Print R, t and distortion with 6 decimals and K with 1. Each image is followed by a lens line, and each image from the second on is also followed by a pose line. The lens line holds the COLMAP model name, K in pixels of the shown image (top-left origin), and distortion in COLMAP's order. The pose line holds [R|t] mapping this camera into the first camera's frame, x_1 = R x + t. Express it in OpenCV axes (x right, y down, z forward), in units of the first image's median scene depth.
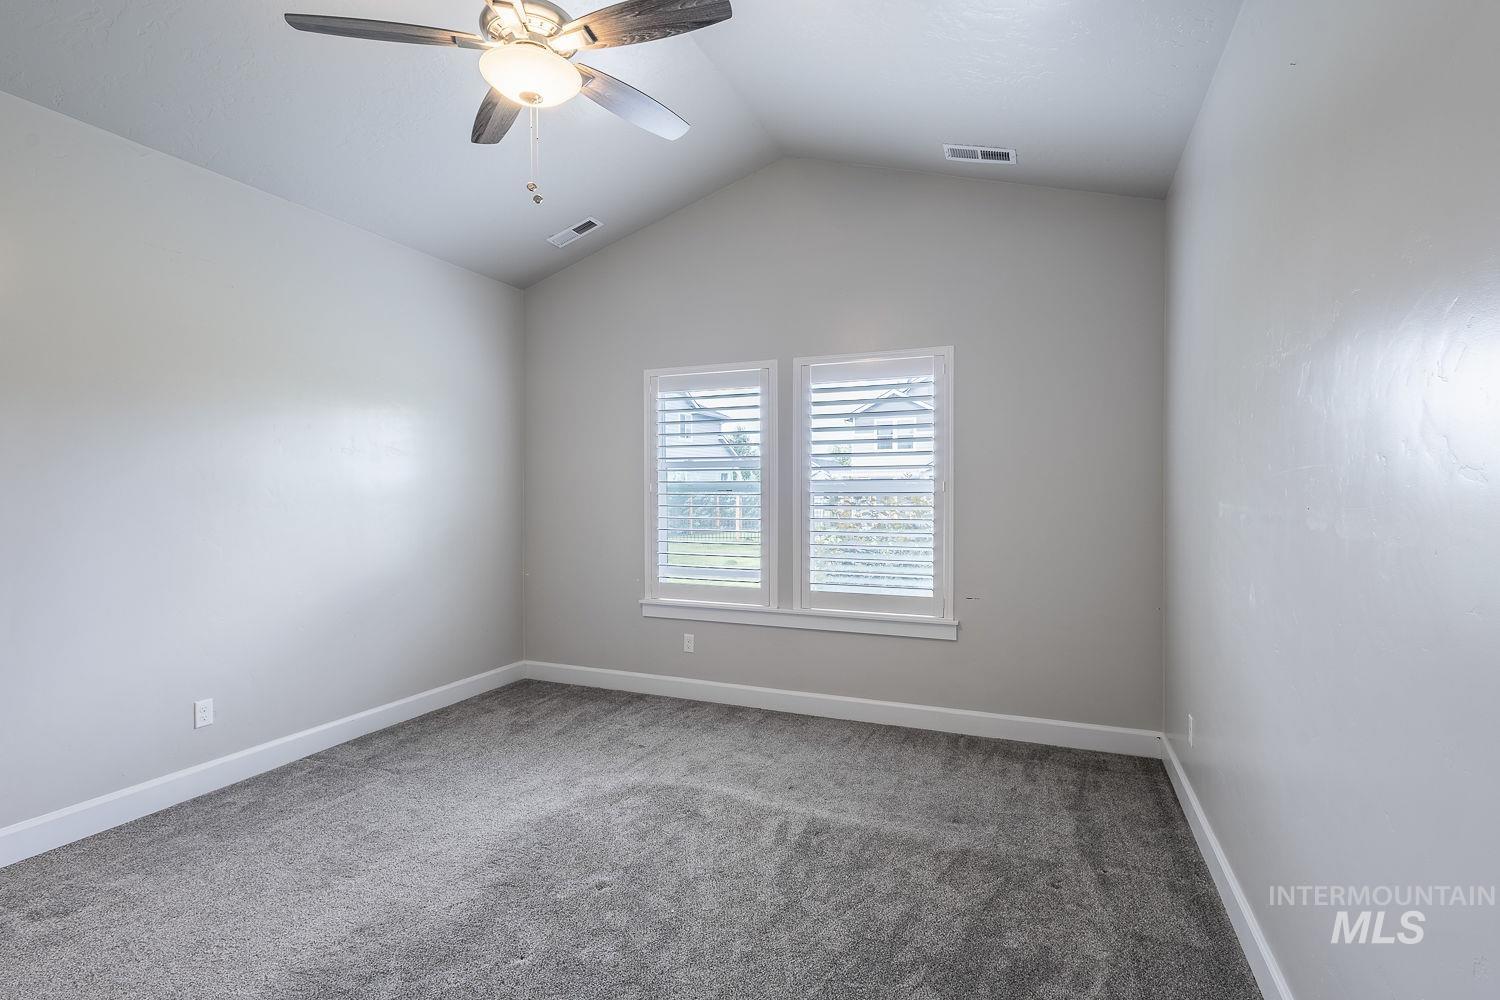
lens RADIAL K [[699.0, 0, 728.9], [0, 699.0, 497.5], [0, 0, 1]] dist [0.010207, -0.001261]
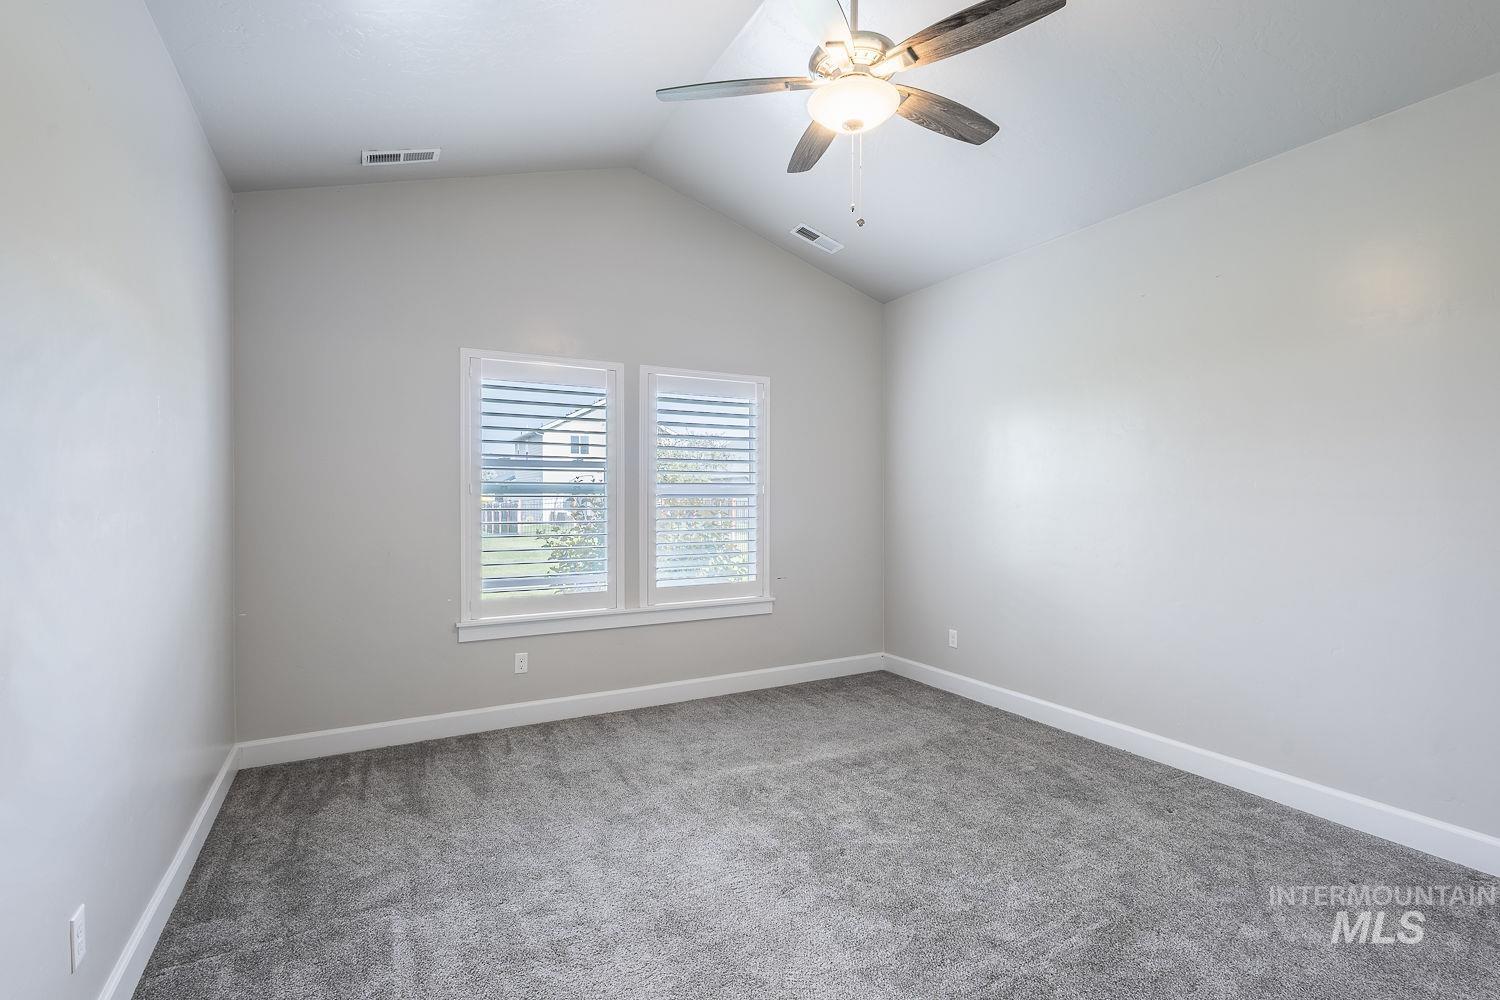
lens RADIAL K [[699.0, 0, 738.8], [0, 699.0, 494.5], [0, 0, 1]] dist [0.010207, -0.001261]
pose [[0.625031, 0.002025, 0.780597, -0.632701], [0.004898, 0.999967, -0.006516, 0.000372], [-0.780585, 0.007896, 0.625000, 0.241872]]
